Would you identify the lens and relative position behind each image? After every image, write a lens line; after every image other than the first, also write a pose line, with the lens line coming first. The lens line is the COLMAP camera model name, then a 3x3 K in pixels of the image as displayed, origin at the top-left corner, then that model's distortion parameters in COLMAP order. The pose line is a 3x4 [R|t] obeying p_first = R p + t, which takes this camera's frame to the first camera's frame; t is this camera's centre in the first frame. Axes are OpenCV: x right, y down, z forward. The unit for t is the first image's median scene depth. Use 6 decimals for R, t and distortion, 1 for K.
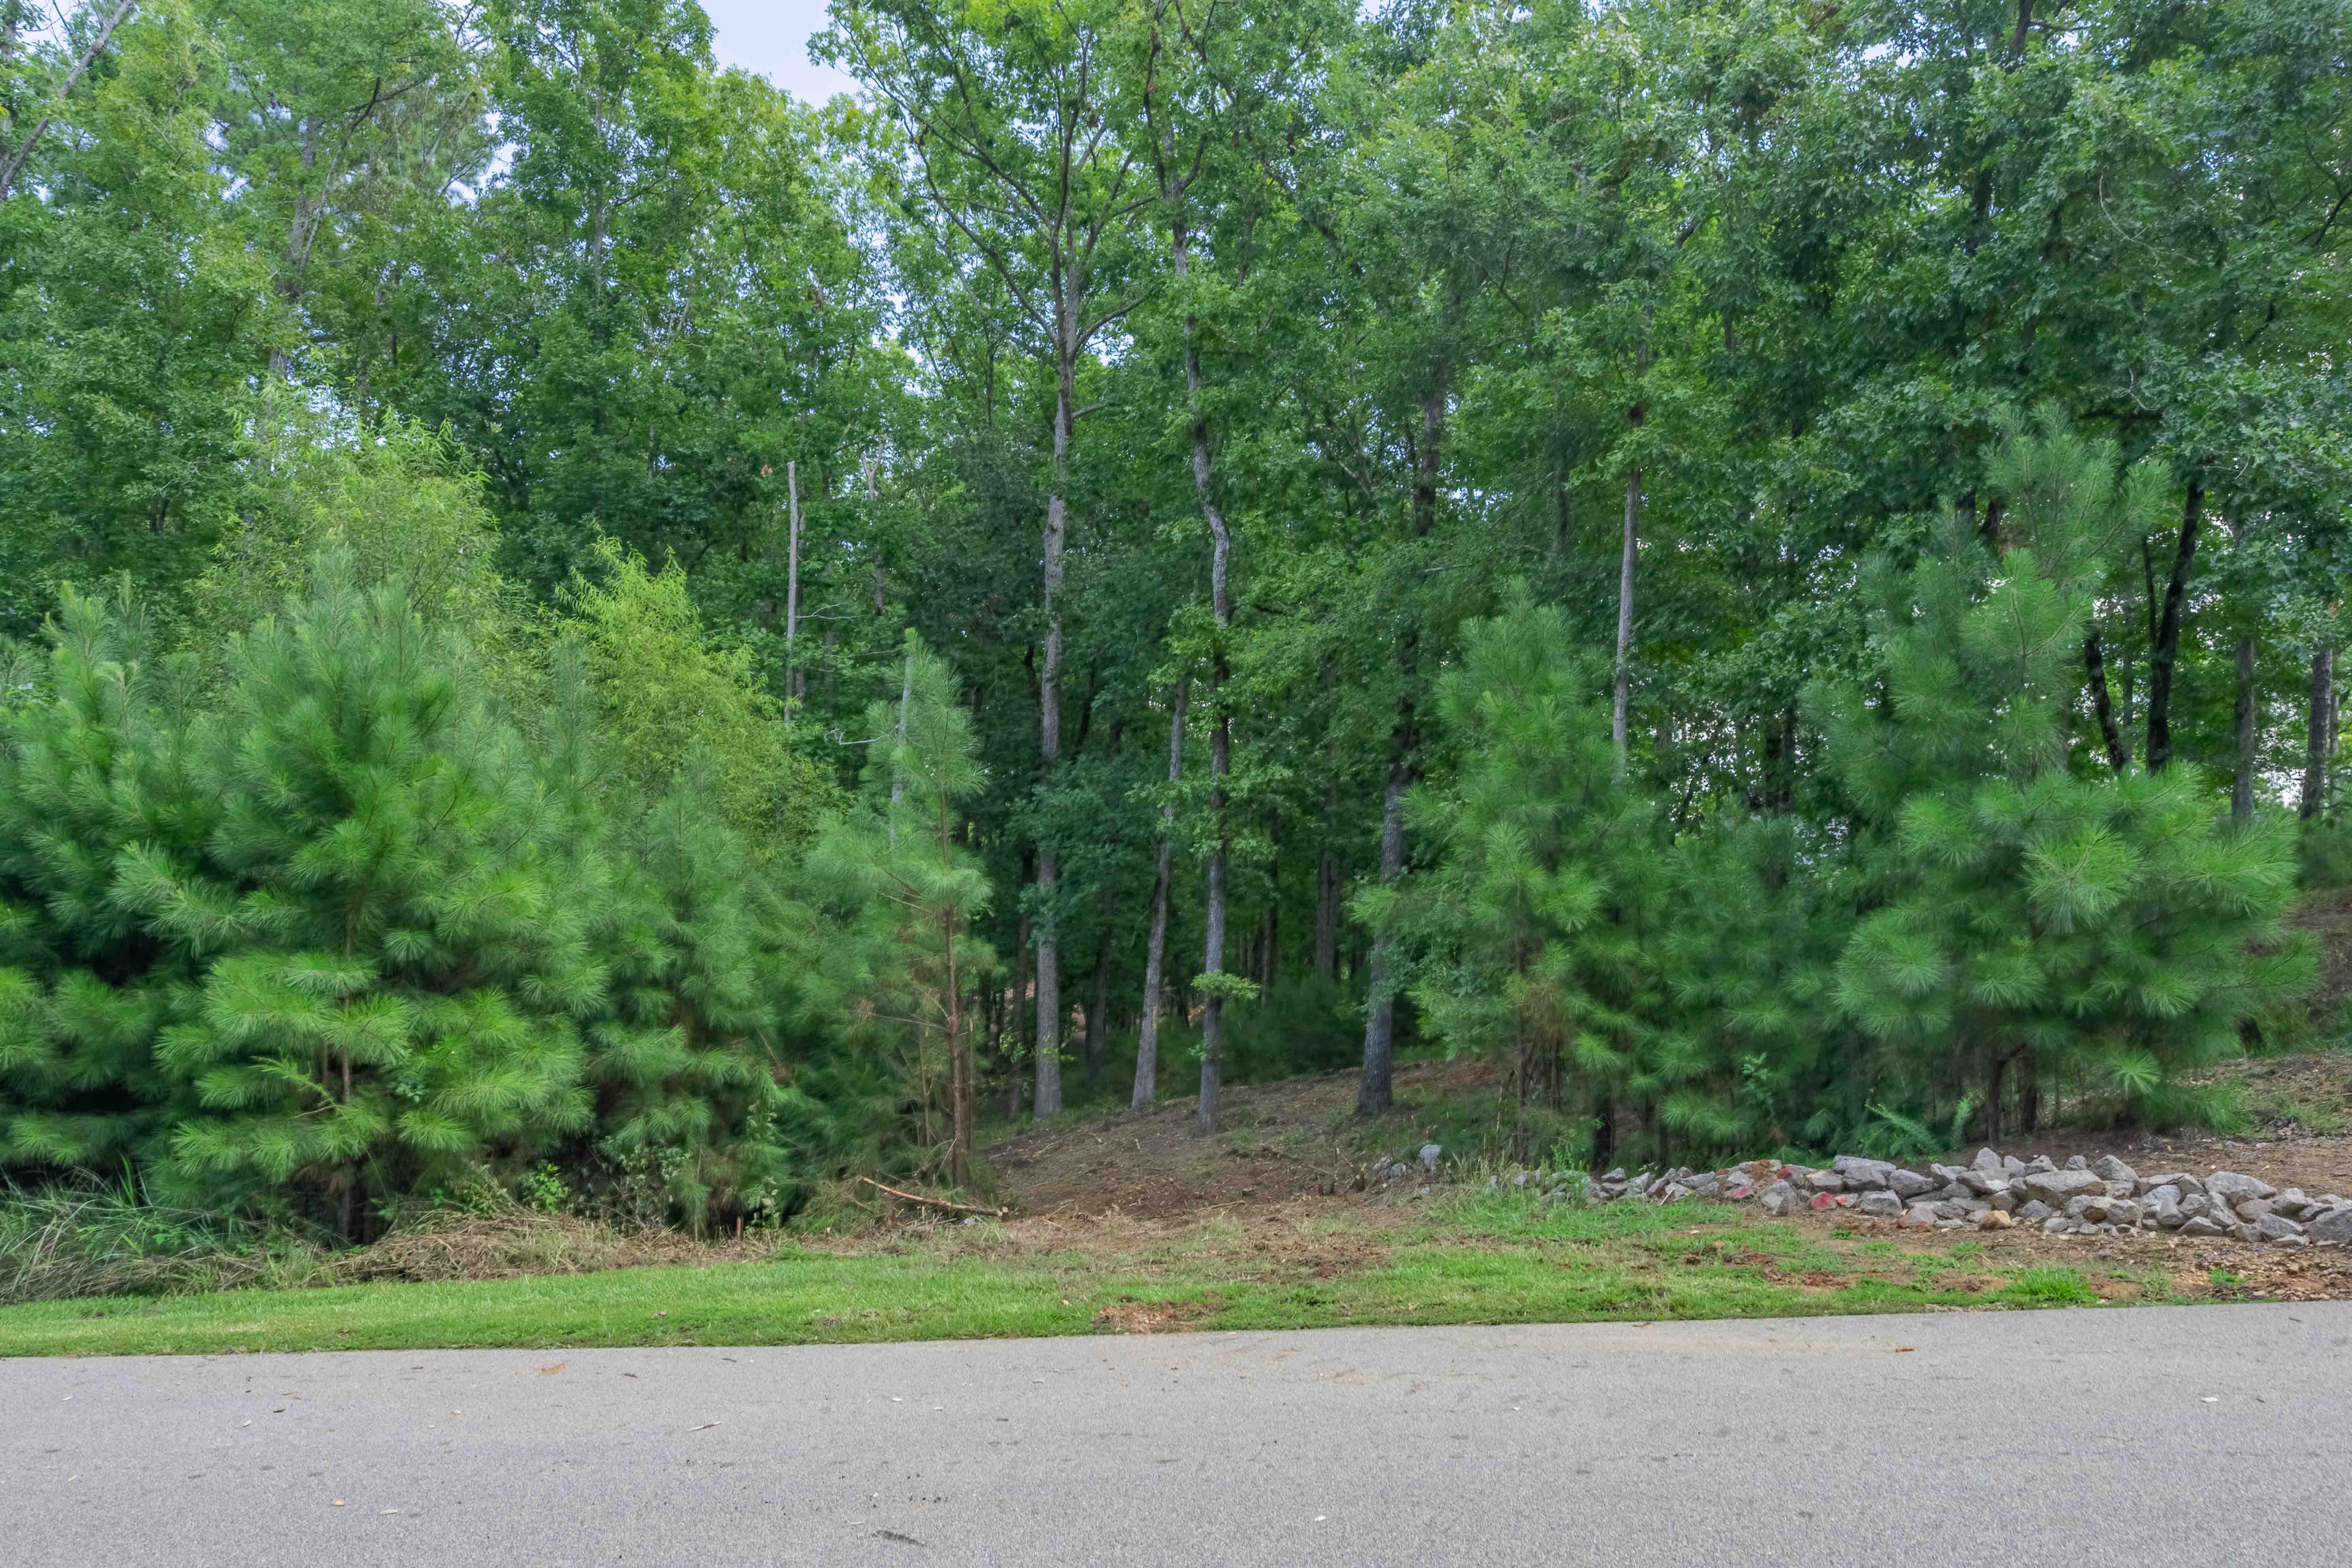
lens RADIAL K [[1557.9, 0, 1186.6], [0, 1557.9, 784.6], [0, 0, 1]] dist [-0.004740, 0.000972]
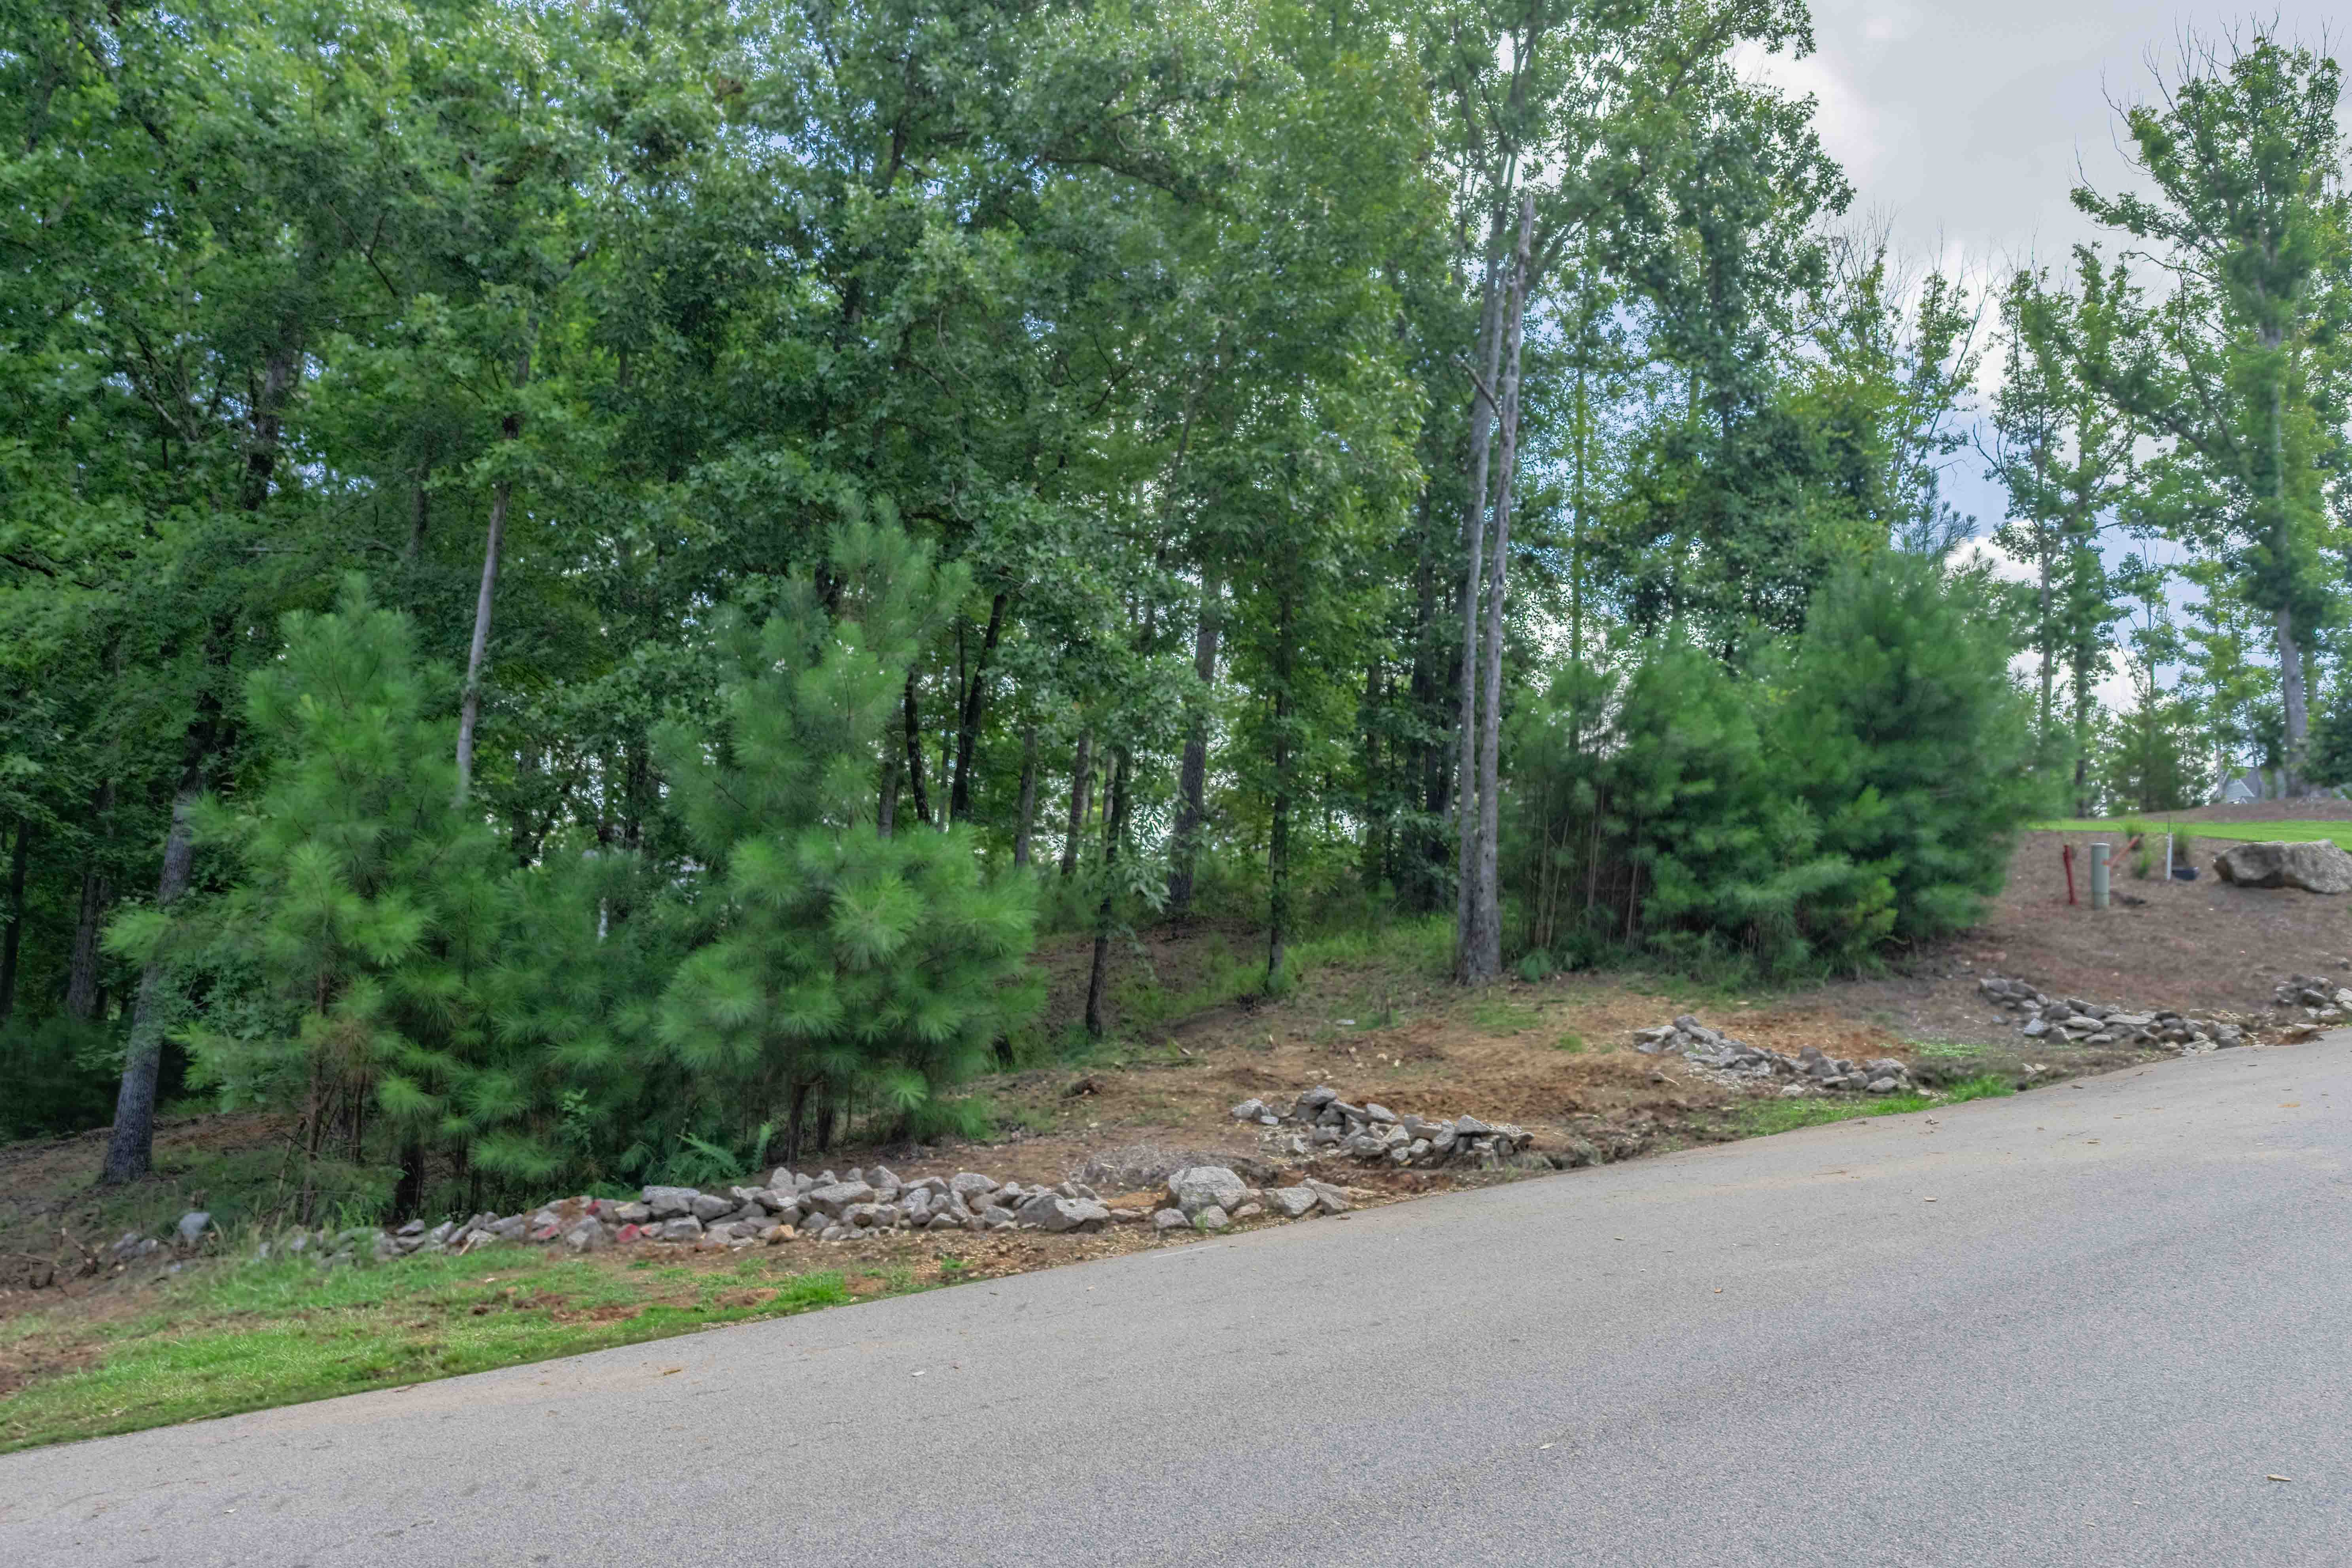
lens RADIAL K [[1557.9, 0, 1182.2], [0, 1557.9, 785.4], [0, 0, 1]] dist [-0.004740, 0.000972]
pose [[0.767443, 0.076930, 0.636485, 0.013017], [-0.063721, 0.997012, -0.043675, -0.001169], [-0.637943, -0.007039, 0.770052, -0.005605]]
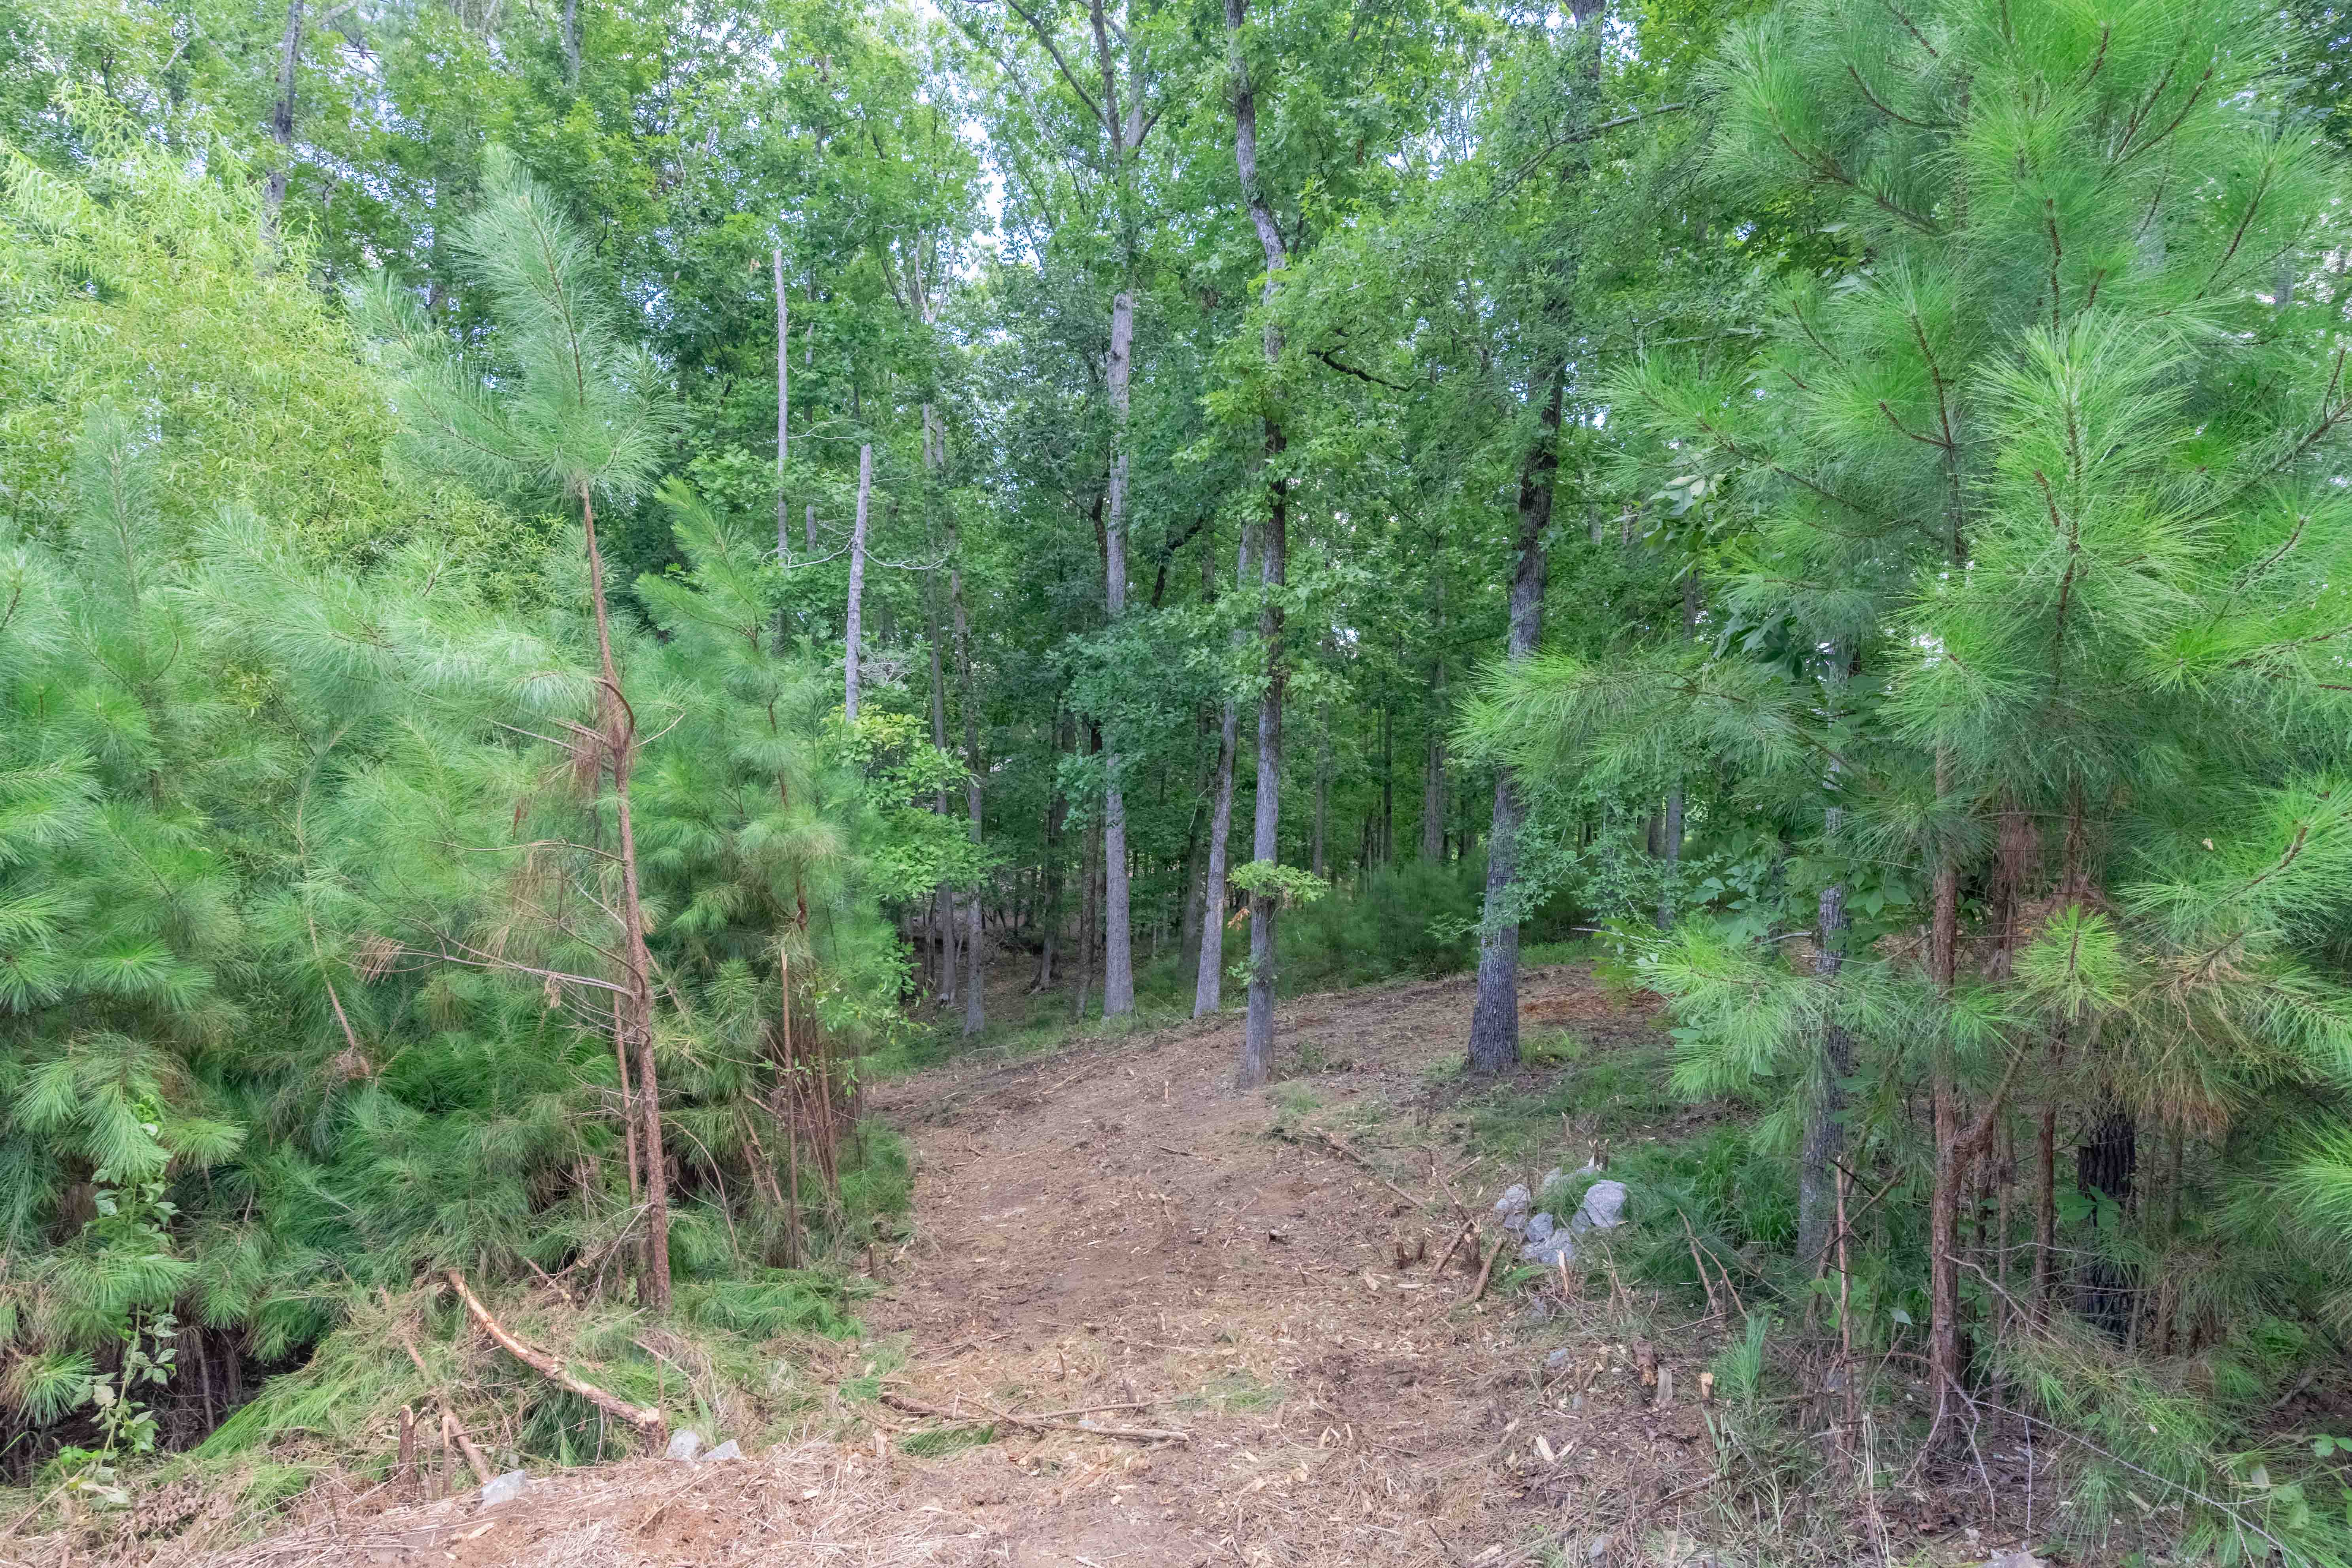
lens RADIAL K [[1244.3, 0, 1184.0], [0, 1244.3, 789.3], [0, 0, 1]] dist [-0.014788, 0.000177]
pose [[0.993488, -0.002578, -0.113906, 0.069848], [0.010547, 0.997532, 0.069410, 0.070242], [0.113446, -0.070159, 0.991064, 0.649020]]
